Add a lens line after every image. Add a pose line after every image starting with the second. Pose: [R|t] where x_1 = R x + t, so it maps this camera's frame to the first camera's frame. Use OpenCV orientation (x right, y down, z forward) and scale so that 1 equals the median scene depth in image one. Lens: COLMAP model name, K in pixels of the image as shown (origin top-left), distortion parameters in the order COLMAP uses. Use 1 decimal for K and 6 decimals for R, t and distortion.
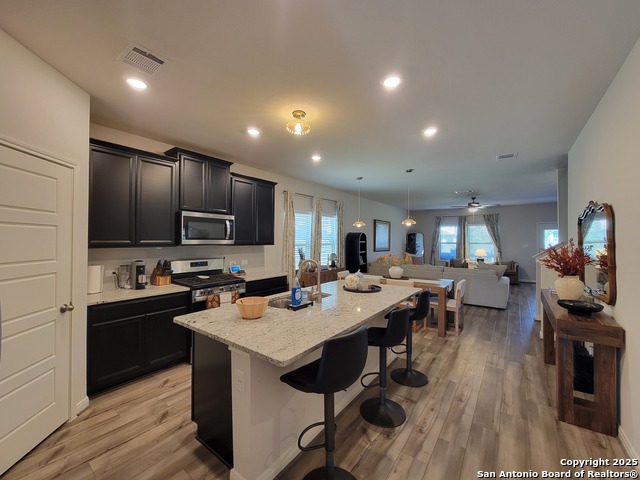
lens RADIAL K [[260.0, 0, 318.6], [0, 260.0, 238.9], [0, 0, 1]] dist [-0.008339, 0.001857]
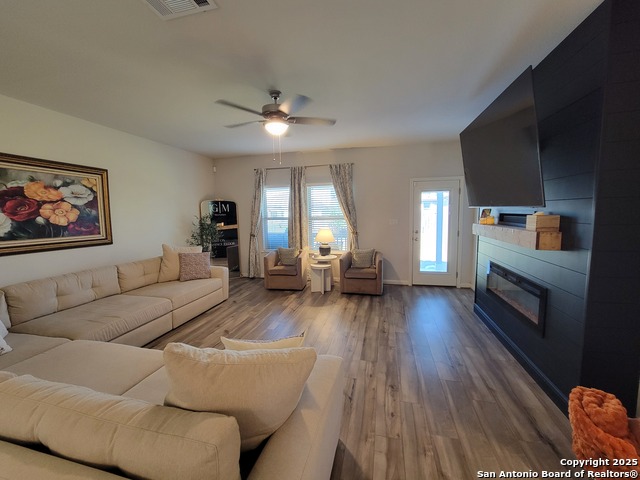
lens RADIAL K [[260.0, 0, 318.4], [0, 260.0, 238.6], [0, 0, 1]] dist [-0.008339, 0.001857]
pose [[0.915647, -0.058507, 0.397702, 0.683017], [0.017351, 0.994182, 0.106309, 0.001278], [-0.401608, -0.090441, 0.911335, 0.881201]]
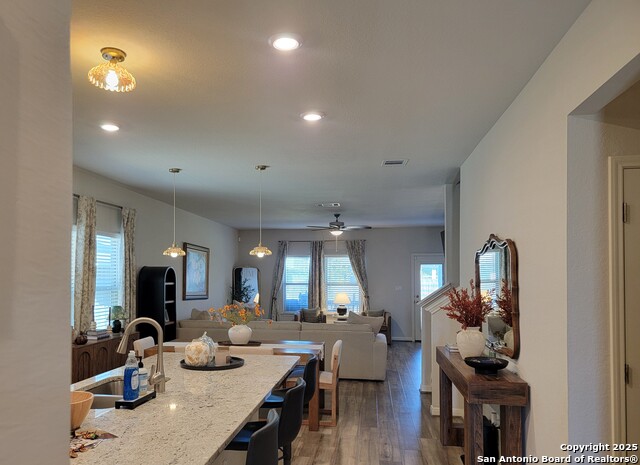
lens RADIAL K [[489.1, 0, 278.6], [0, 489.1, 272.5], [0, 0, 1]] dist [0.047383, -0.015303]
pose [[0.895190, 0.004140, 0.445666, -0.108433], [-0.000907, 0.999972, -0.007468, -0.005754], [-0.445684, 0.006281, 0.895168, -0.042822]]
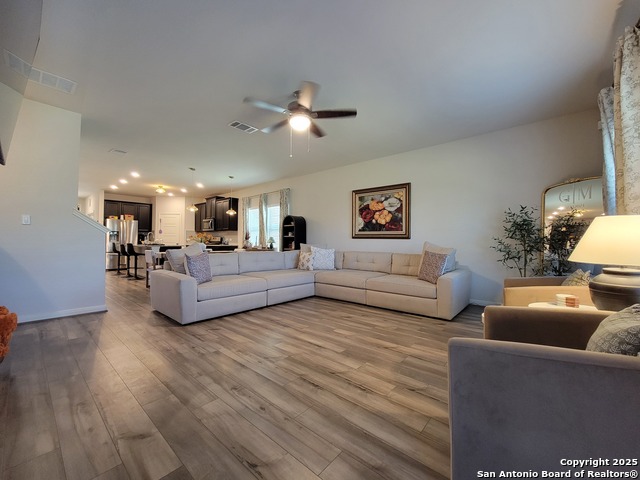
lens RADIAL K [[260.0, 0, 320.9], [0, 260.0, 239.9], [0, 0, 1]] dist [-0.008339, 0.001857]
pose [[-0.050680, -0.012627, -0.998635, 1.342664], [-0.002127, 0.999919, -0.012535, 0.091332], [0.998713, 0.001489, -0.050703, 1.445801]]
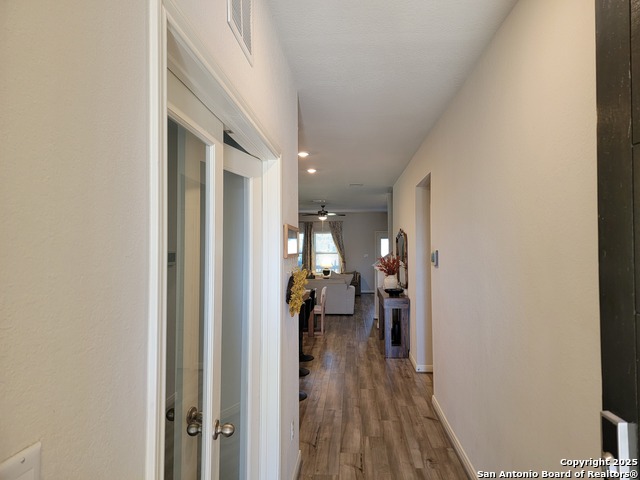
lens RADIAL K [[442.8, 0, 321.5], [0, 442.8, 236.9], [0, 0, 1]] dist [0.001063, -0.000814]
pose [[0.836072, 0.007094, 0.548573, -0.405605], [0.003662, 0.999822, -0.018511, -0.019986], [-0.548607, 0.017486, 0.835897, -0.481193]]
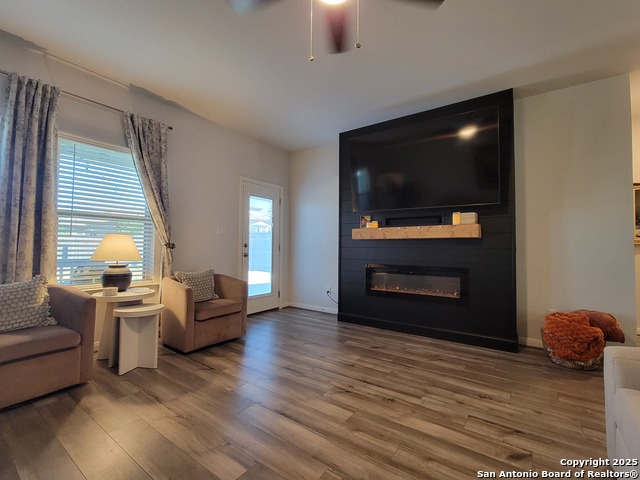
lens RADIAL K [[294.0, 0, 320.5], [0, 294.0, 234.6], [0, 0, 1]] dist [-0.001296, -0.000342]
pose [[-0.037183, 0.042356, 0.998410, 0.556846], [-0.014724, 0.998970, -0.042928, 0.081741], [-0.999200, -0.016297, -0.036521, 1.394737]]
